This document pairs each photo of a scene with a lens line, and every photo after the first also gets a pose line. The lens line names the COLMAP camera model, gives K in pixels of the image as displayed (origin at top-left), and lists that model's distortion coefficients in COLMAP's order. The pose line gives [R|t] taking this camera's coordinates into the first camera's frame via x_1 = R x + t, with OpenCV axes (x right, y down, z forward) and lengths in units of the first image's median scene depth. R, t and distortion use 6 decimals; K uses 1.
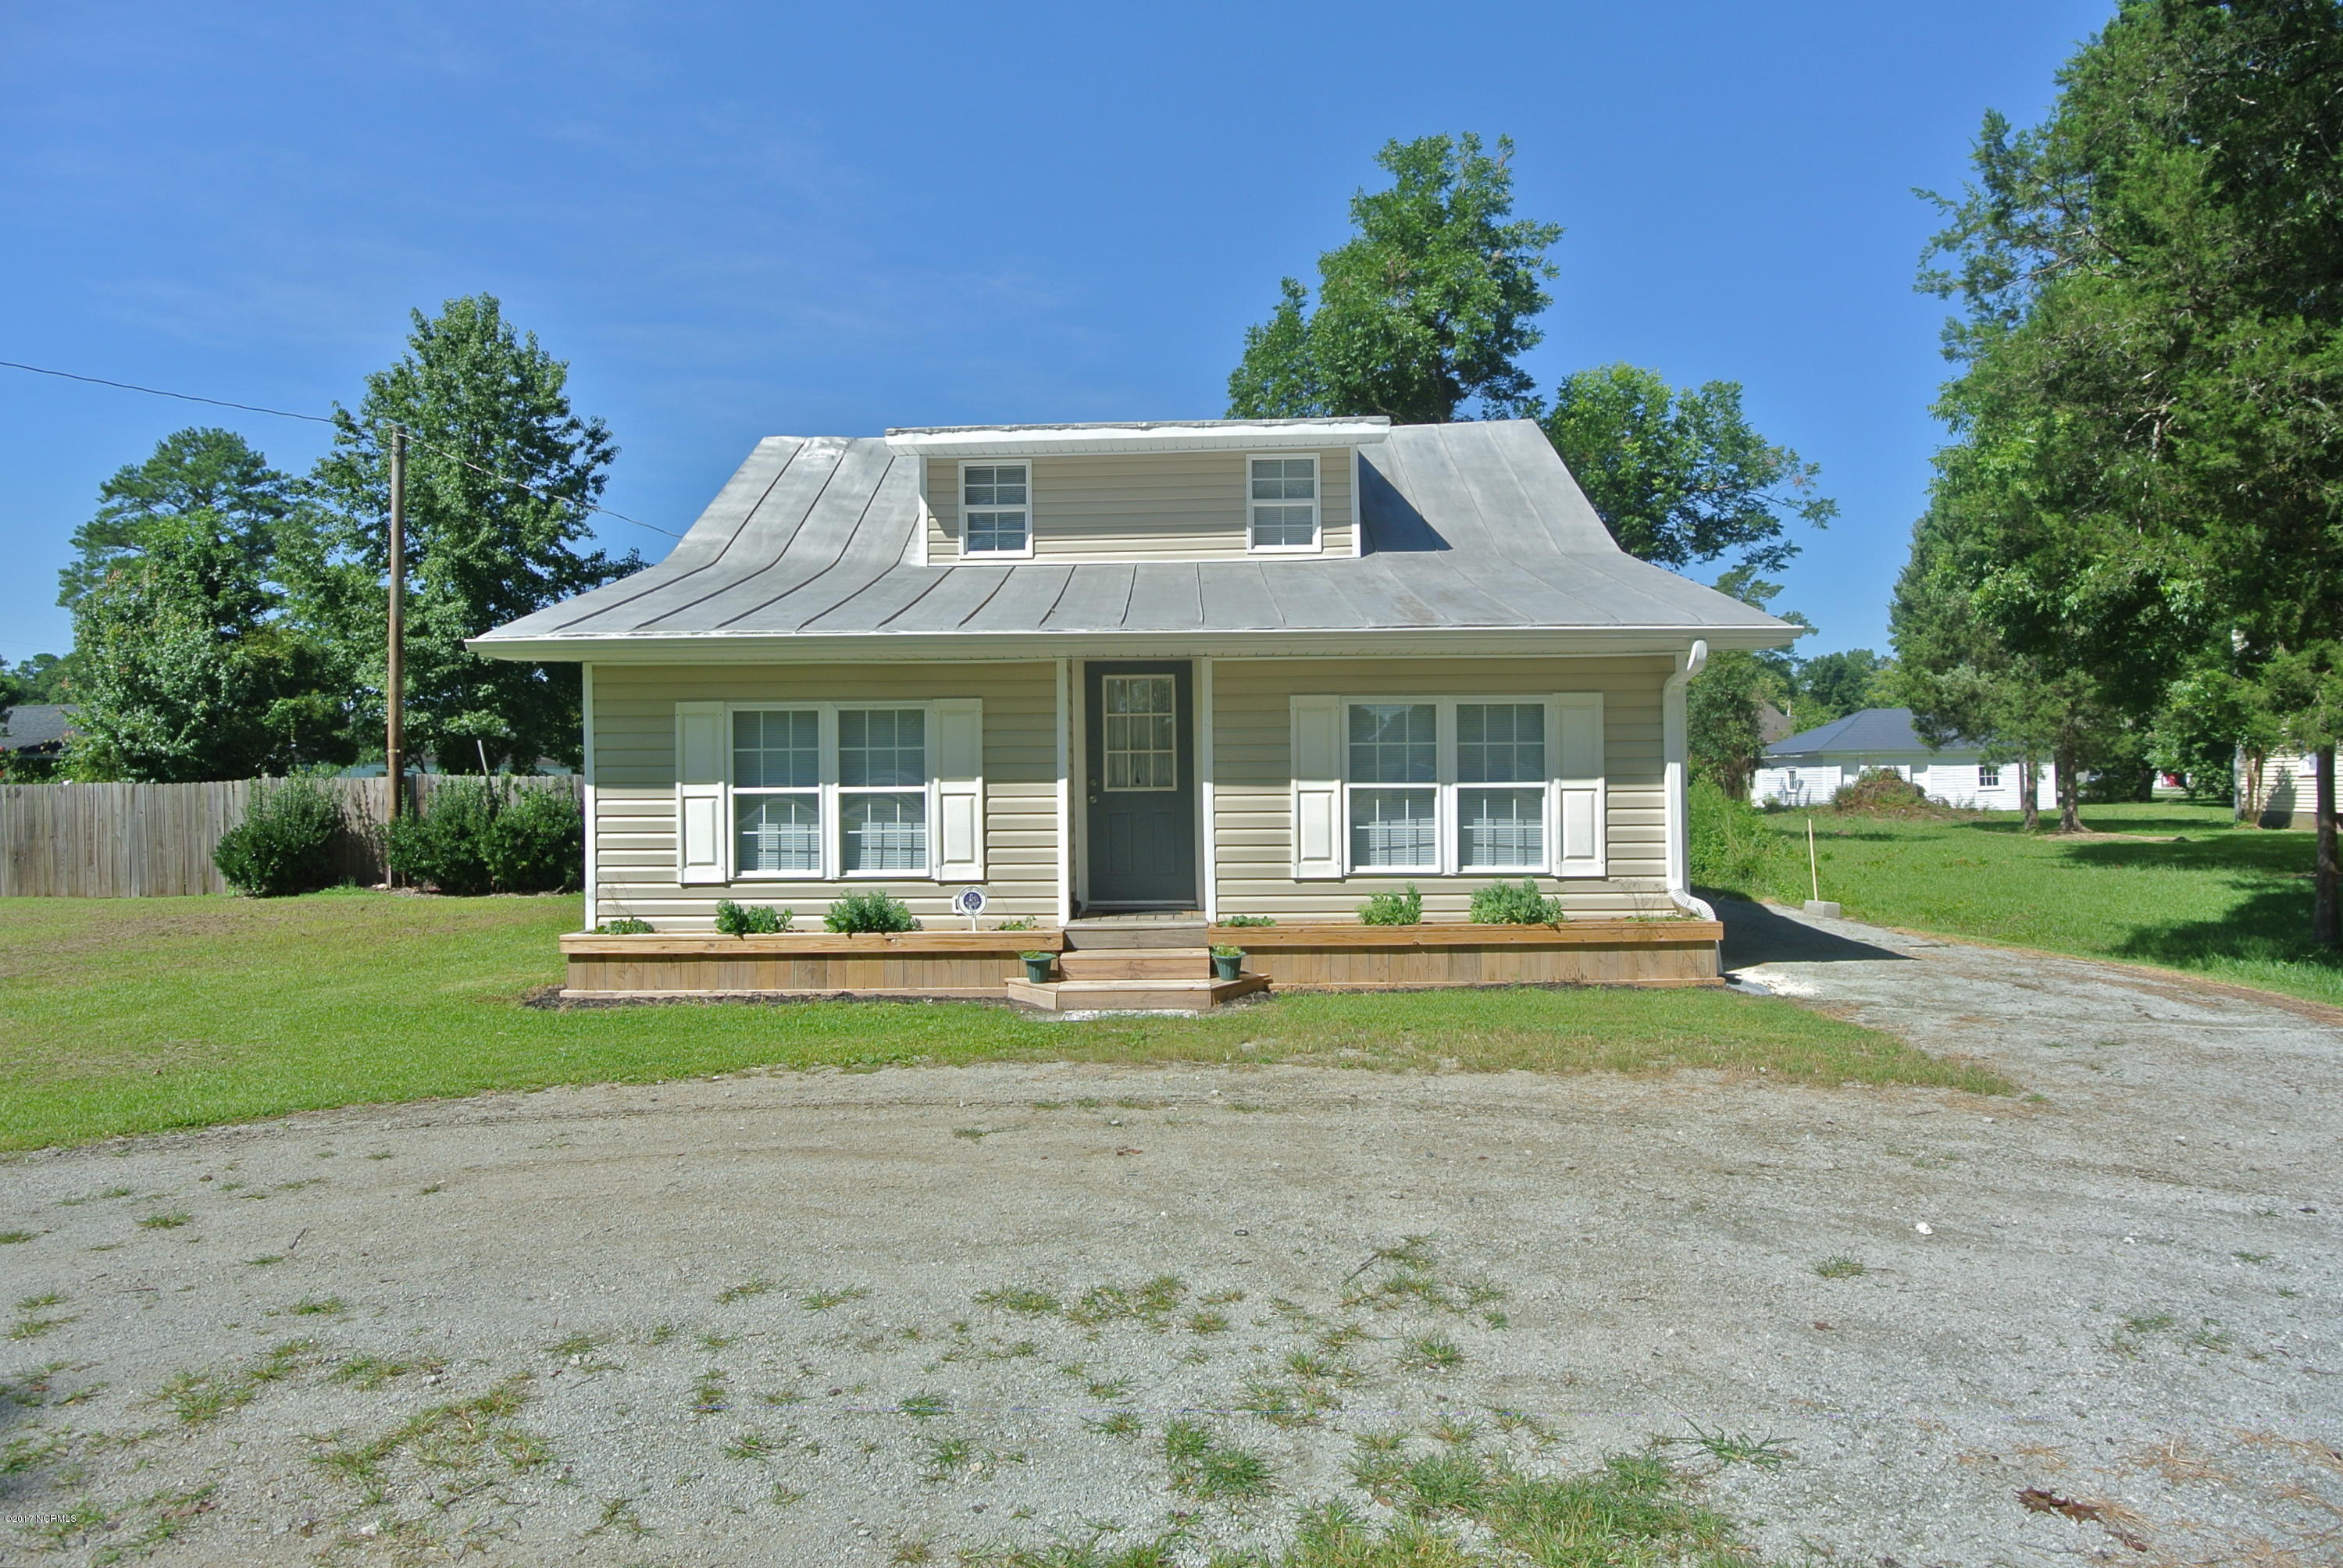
lens RADIAL K [[1233.3, 0, 1169.9], [0, 1233.3, 784.4], [0, 0, 1]] dist [0.002572, -0.026508]
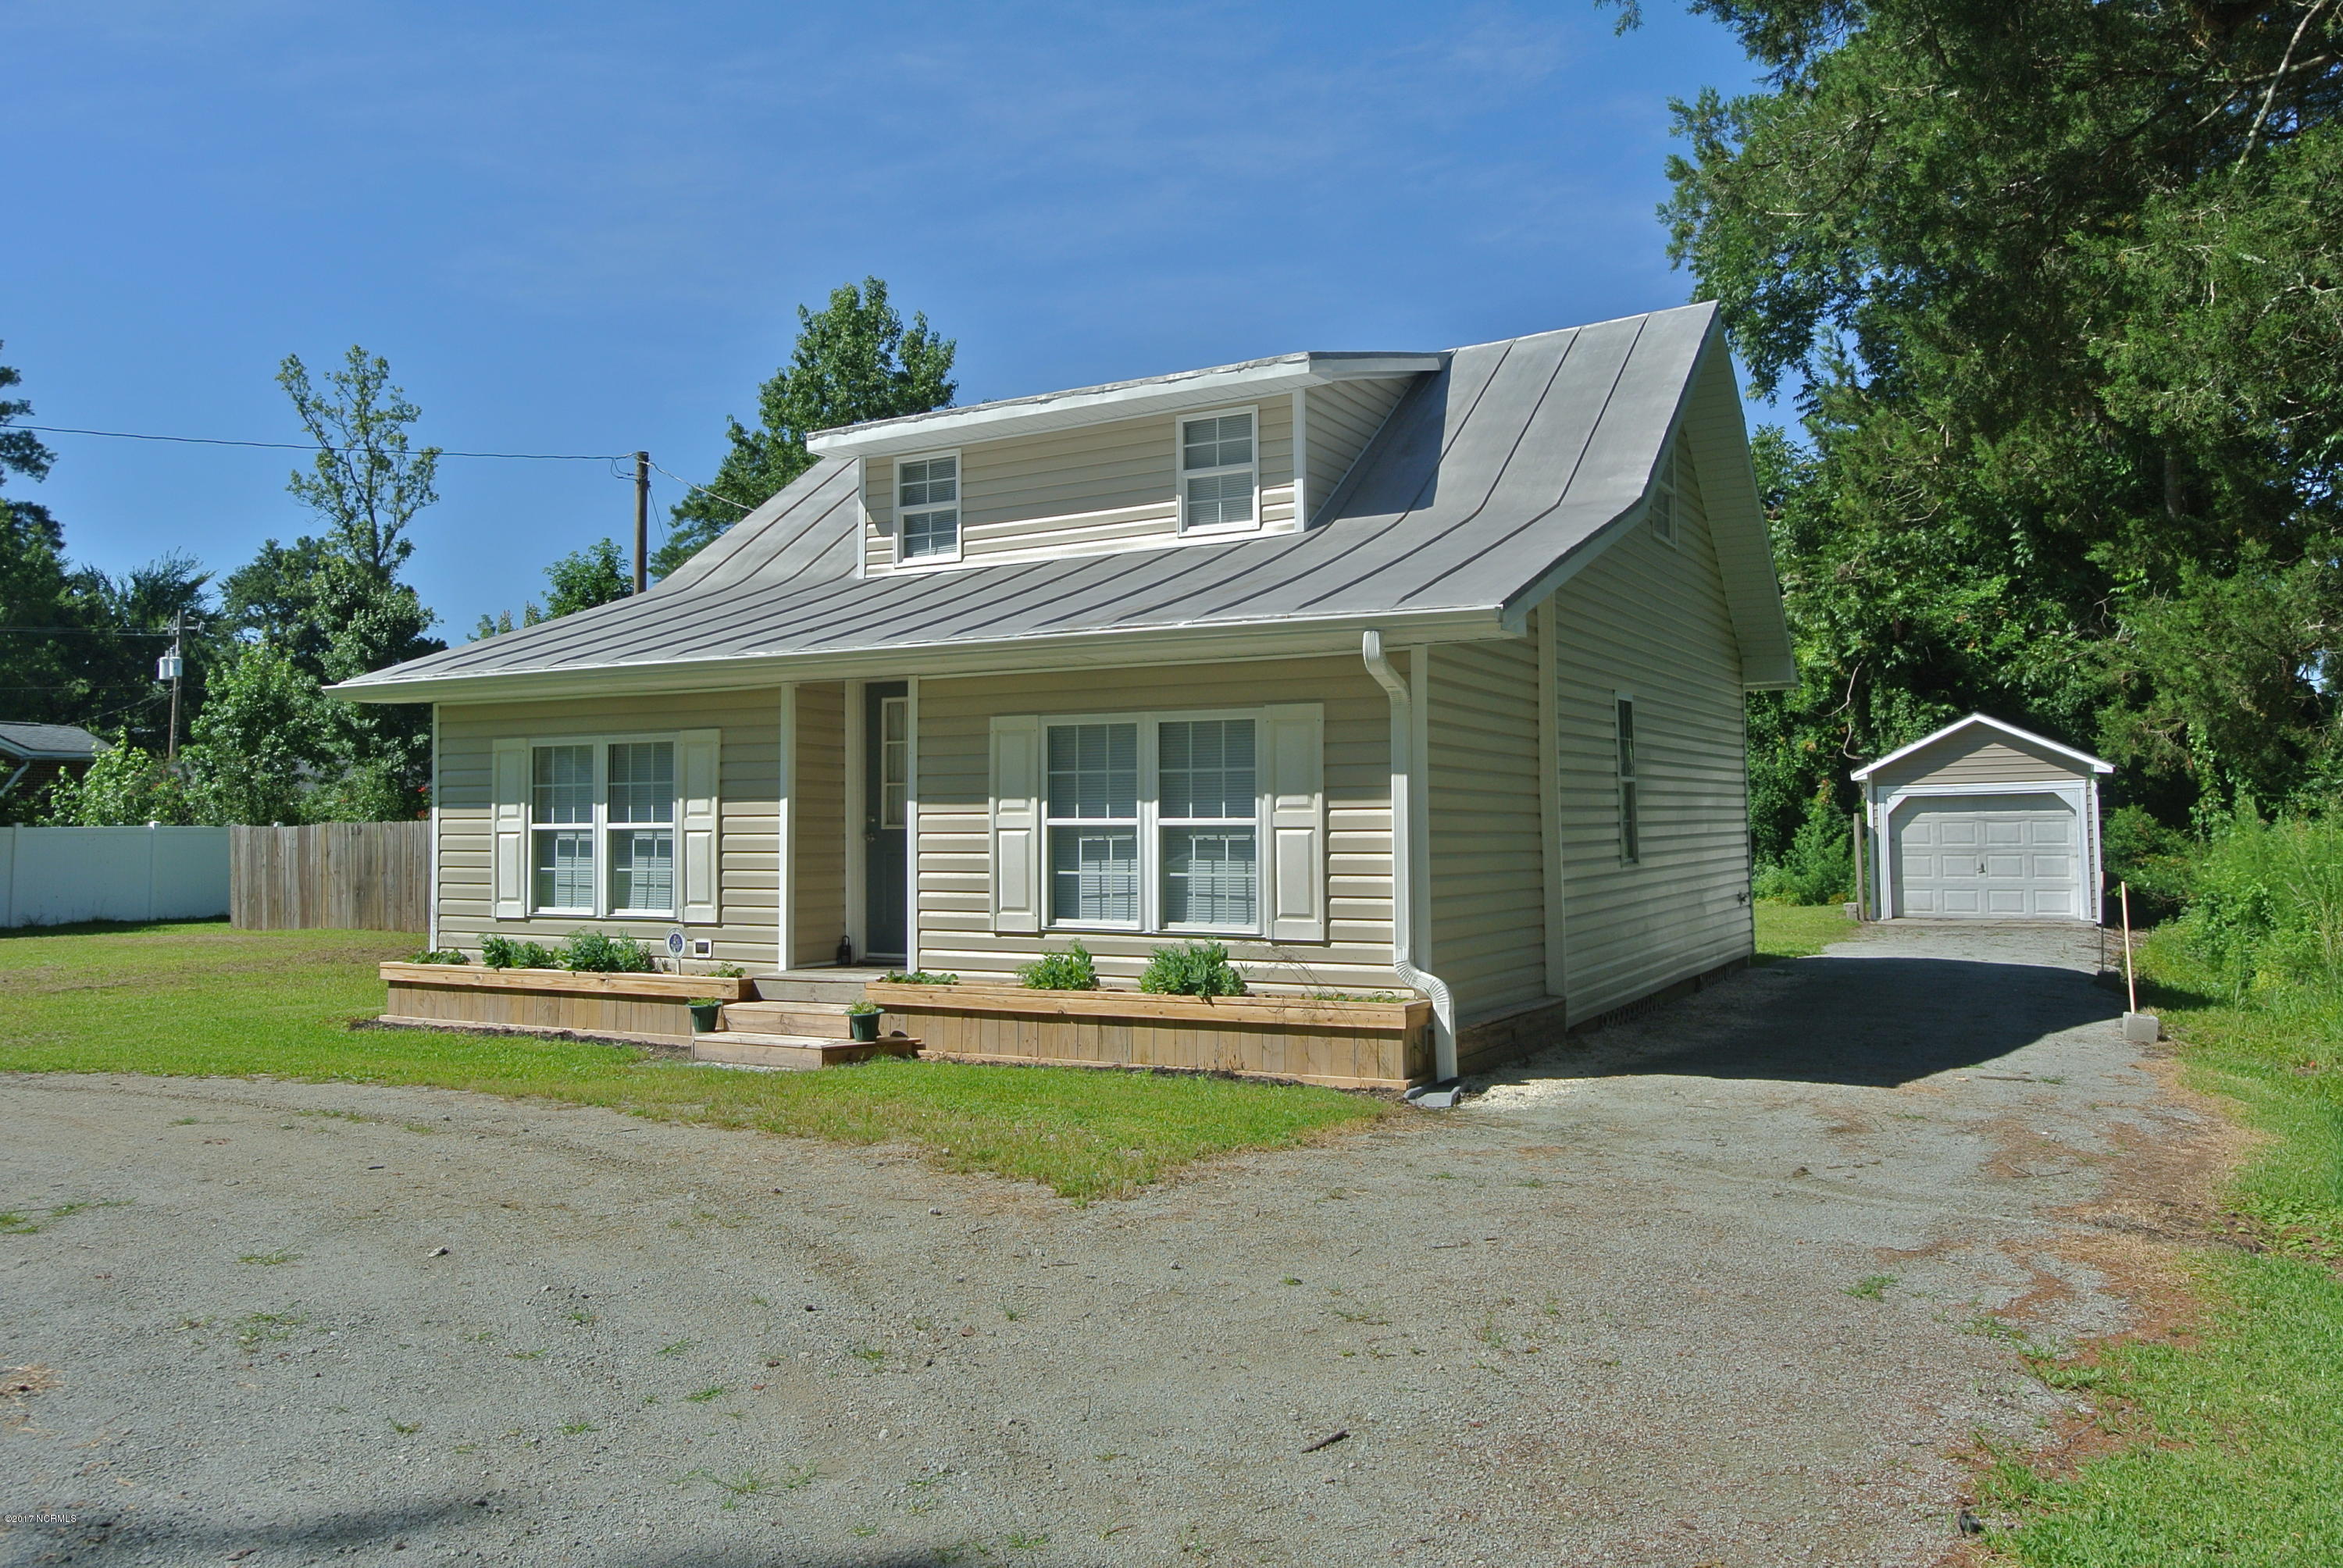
lens RADIAL K [[1730.0, 0, 1169.1], [0, 1730.0, 747.2], [0, 0, 1]] dist [-0.000567, -0.013844]
pose [[0.882906, -0.019056, -0.469163, 0.707231], [-0.003000, 0.998927, -0.046219, 0.003999], [0.469540, 0.042215, 0.881901, -0.000232]]
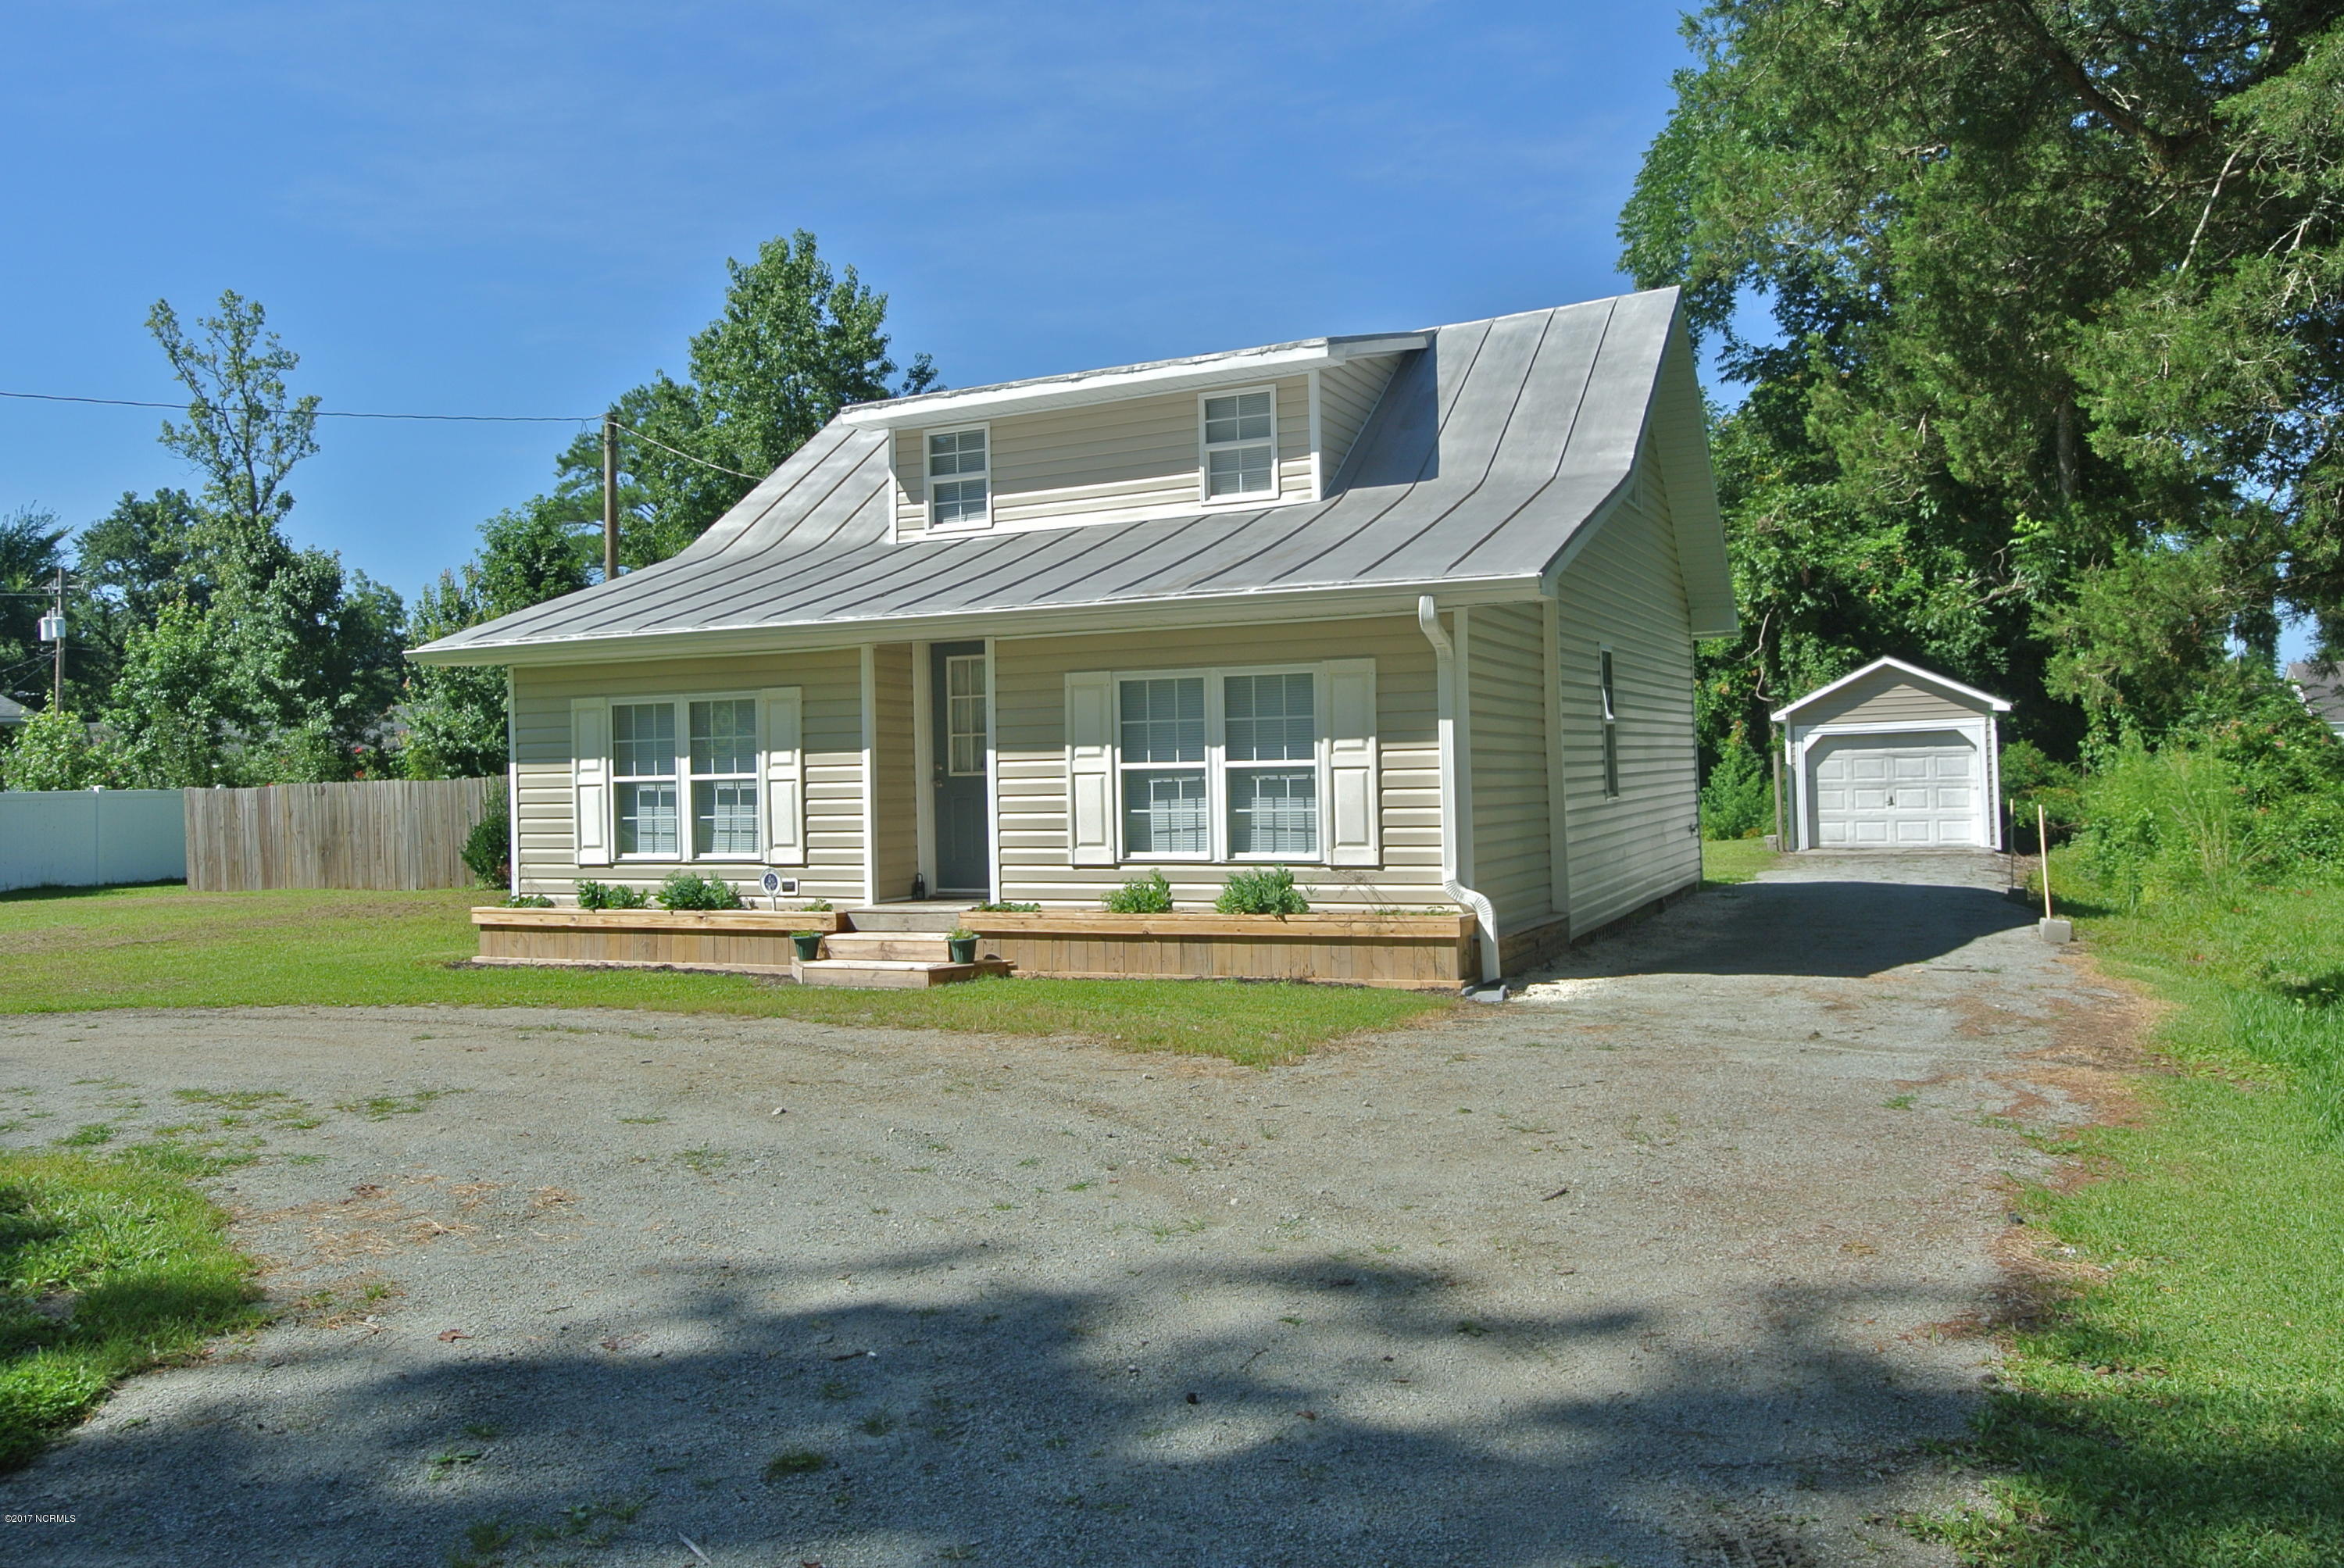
lens RADIAL K [[1760.3, 0, 1174.7], [0, 1760.3, 760.8], [0, 0, 1]] dist [-0.000062, -0.002942]
pose [[0.912589, -0.015473, -0.408586, 0.671244], [0.012708, 0.999874, -0.009481, 0.009237], [0.408681, 0.003460, 0.912671, -0.192139]]
